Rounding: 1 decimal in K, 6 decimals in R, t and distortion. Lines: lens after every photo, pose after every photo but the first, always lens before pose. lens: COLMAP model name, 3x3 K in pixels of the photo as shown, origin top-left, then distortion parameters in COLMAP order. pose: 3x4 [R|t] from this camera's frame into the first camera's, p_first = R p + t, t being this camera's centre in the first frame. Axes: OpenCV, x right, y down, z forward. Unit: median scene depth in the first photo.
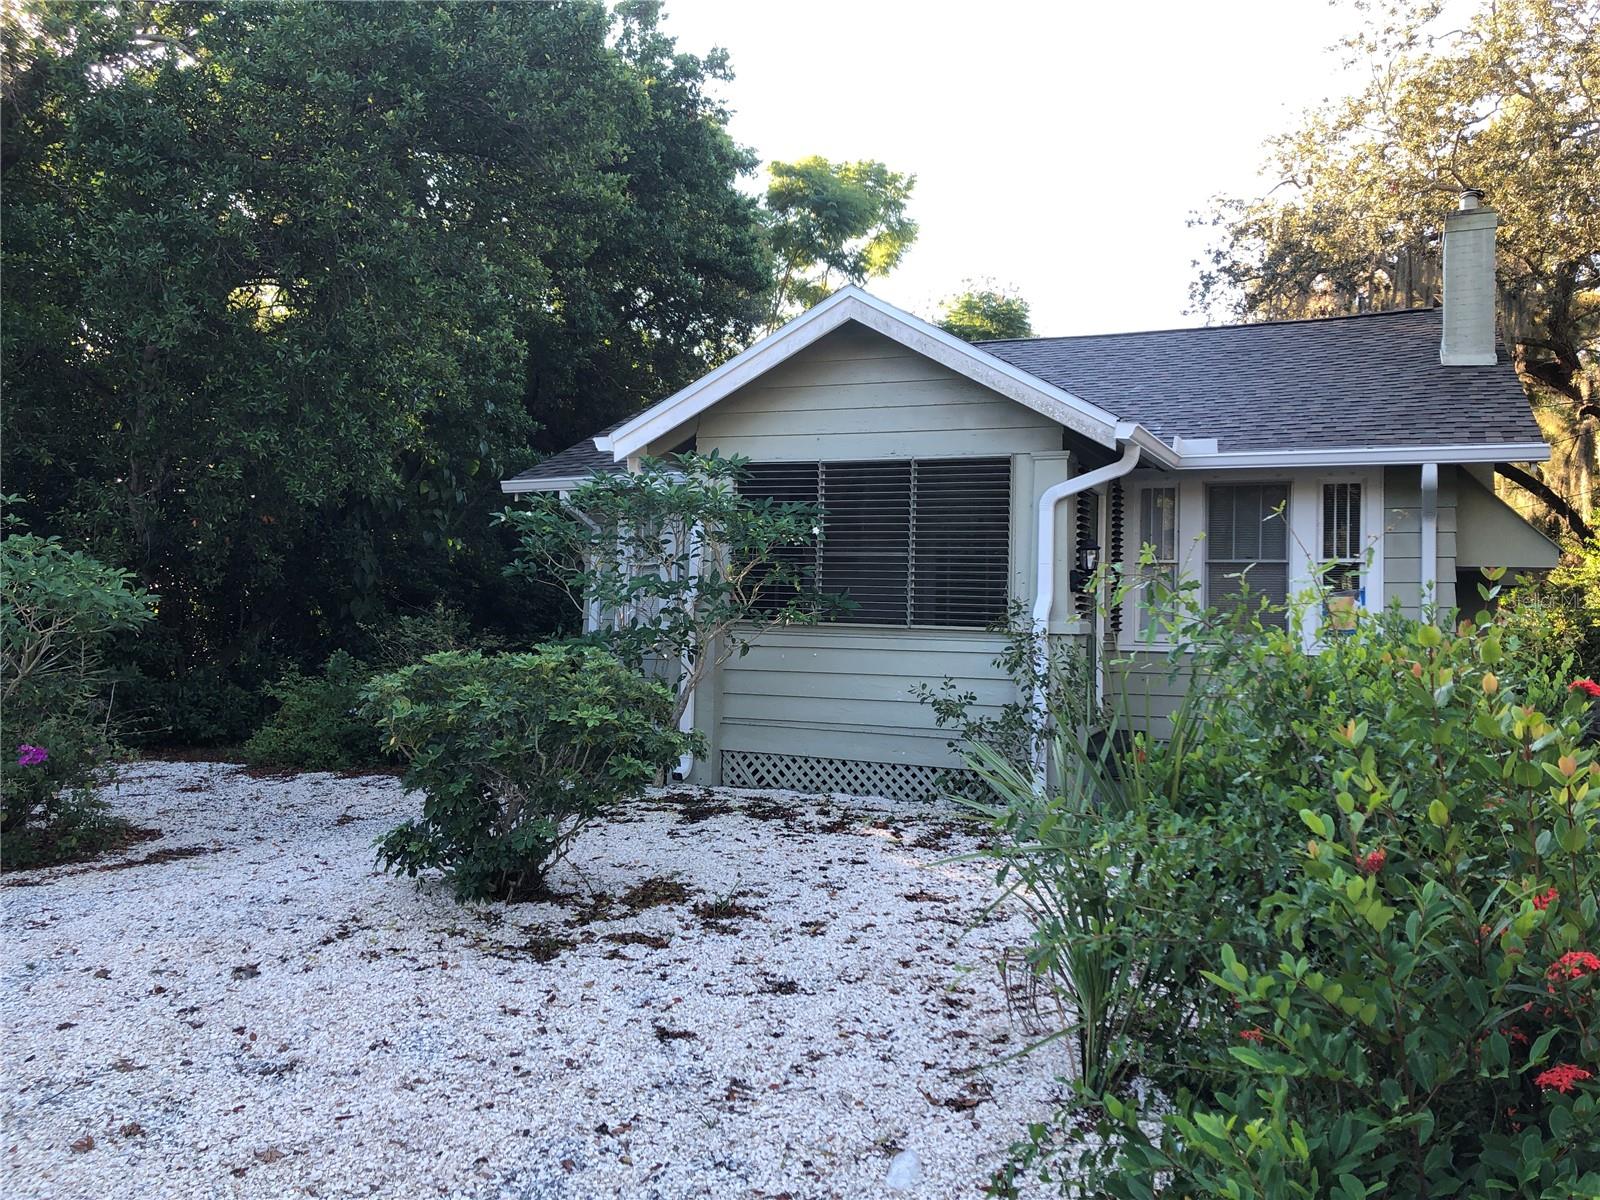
lens RADIAL K [[1327.5, 0, 788.7], [0, 1327.5, 609.6], [0, 0, 1]] dist [0.019274, 0.001245]
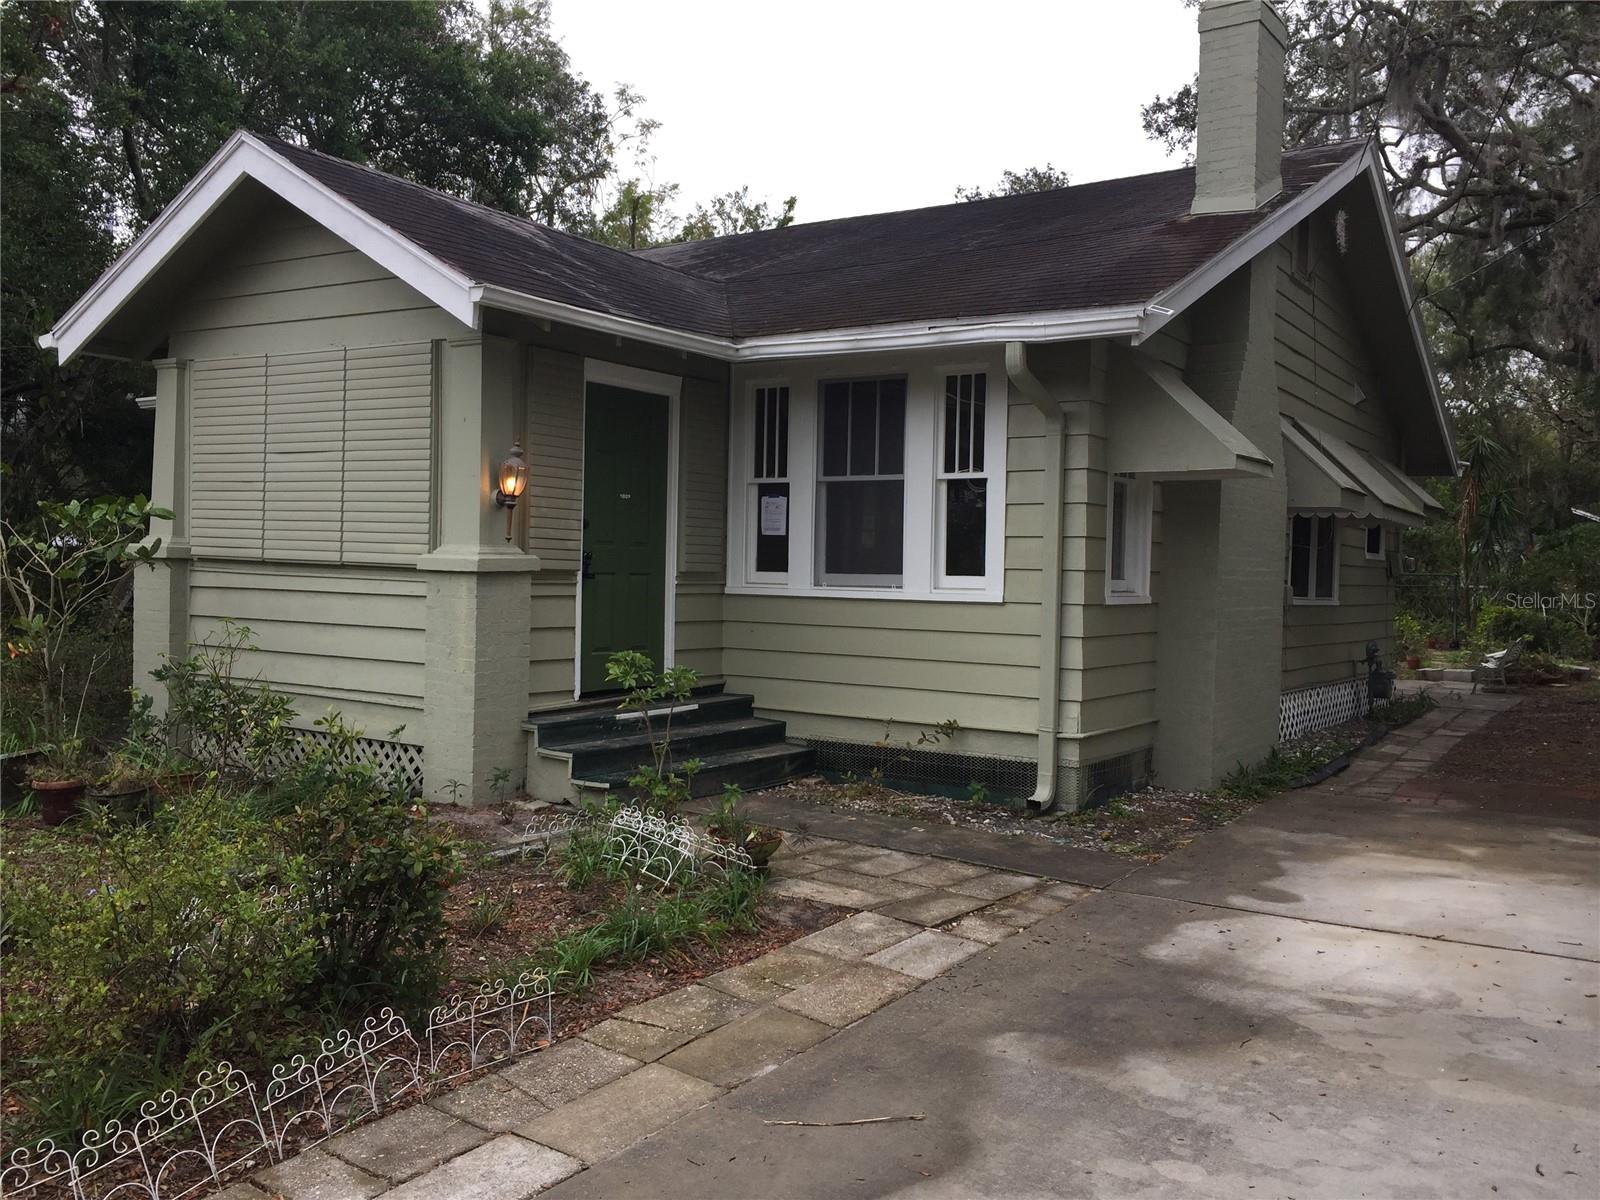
lens RADIAL K [[1390.7, 0, 802.2], [0, 1390.7, 601.1], [0, 0, 1]] dist [0.033402, -0.010179]
pose [[0.984428, 0.003148, -0.175758, 0.483596], [0.003097, 0.999374, 0.035245, 0.006247], [0.175759, -0.035240, 0.983802, 0.214993]]
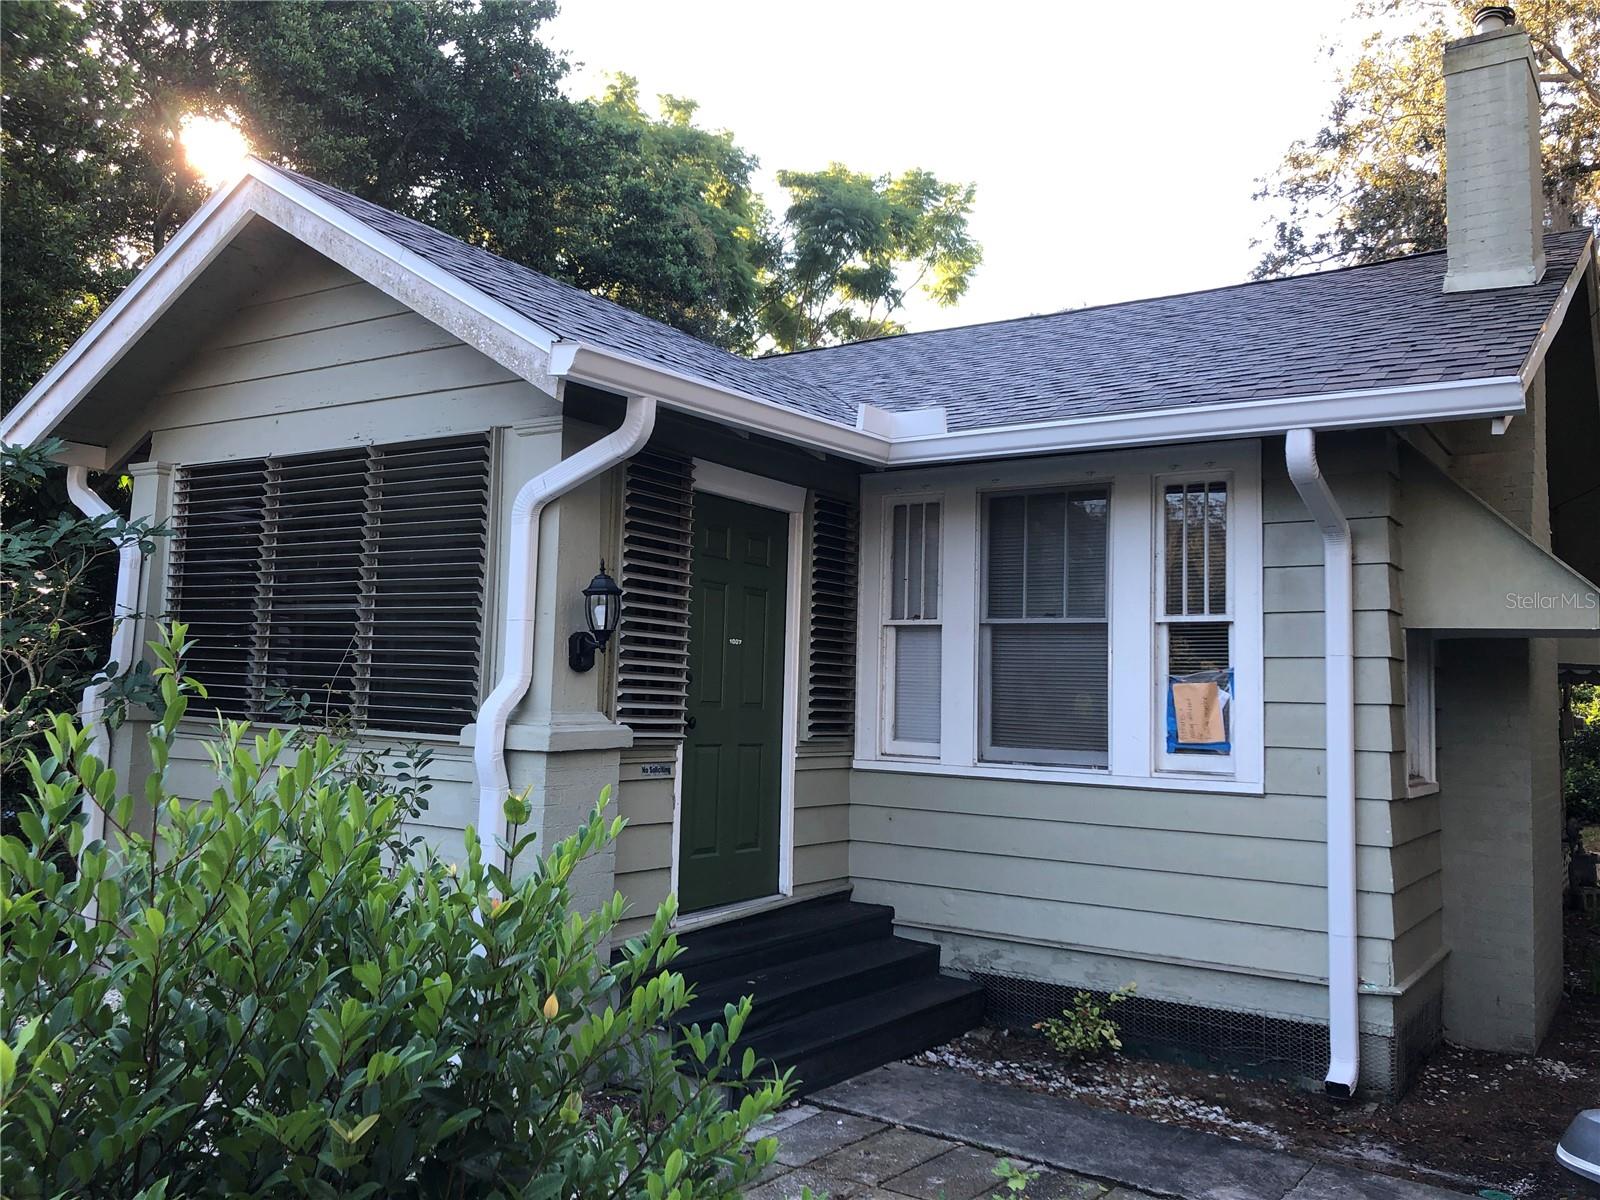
lens RADIAL K [[1327.5, 0, 802.8], [0, 1327.5, 585.8], [0, 0, 1]] dist [0.019274, 0.001245]
pose [[0.983445, -0.008877, -0.180991, 0.369469], [-0.005665, 0.996805, -0.079674, -0.004959], [0.181120, 0.079380, 0.980252, 0.439435]]
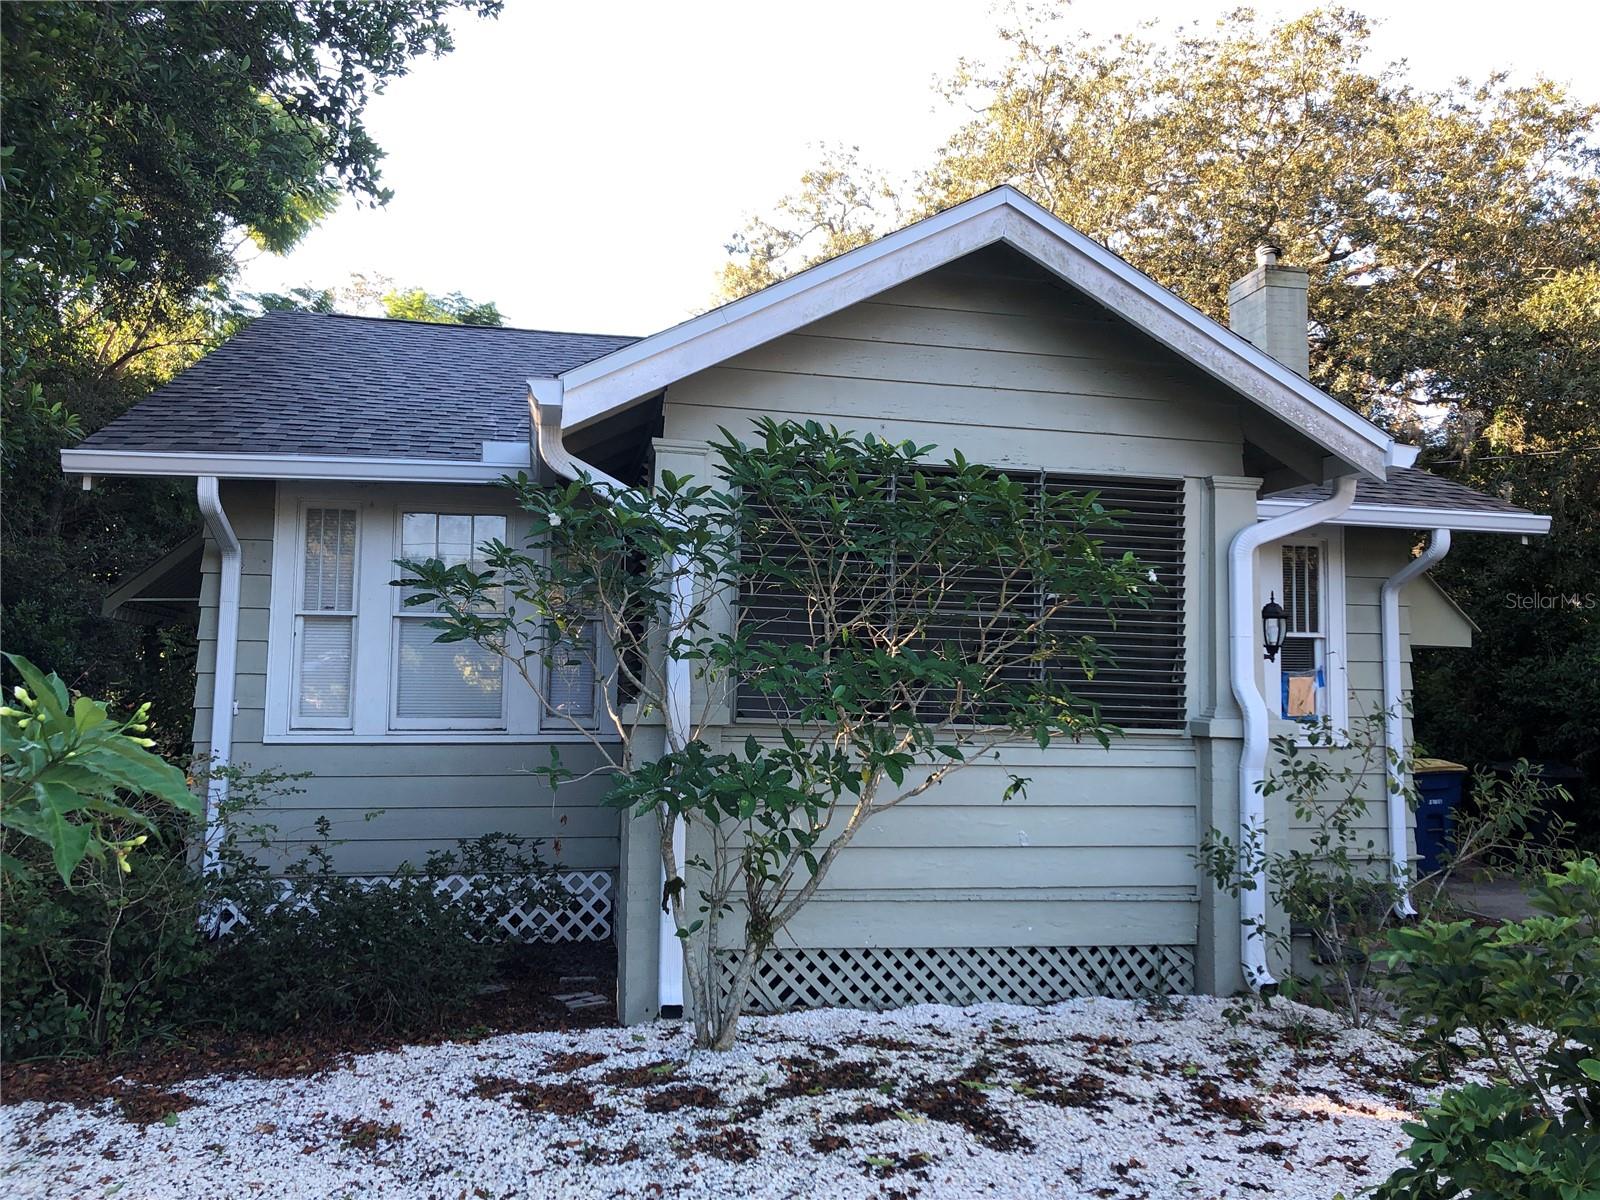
lens RADIAL K [[1327.5, 0, 794.7], [0, 1327.5, 594.7], [0, 0, 1]] dist [0.019274, 0.001245]
pose [[0.812056, 0.034408, 0.582564, -0.364882], [-0.004724, 0.998615, -0.052397, -0.016722], [-0.583560, 0.039798, 0.811094, 0.517091]]
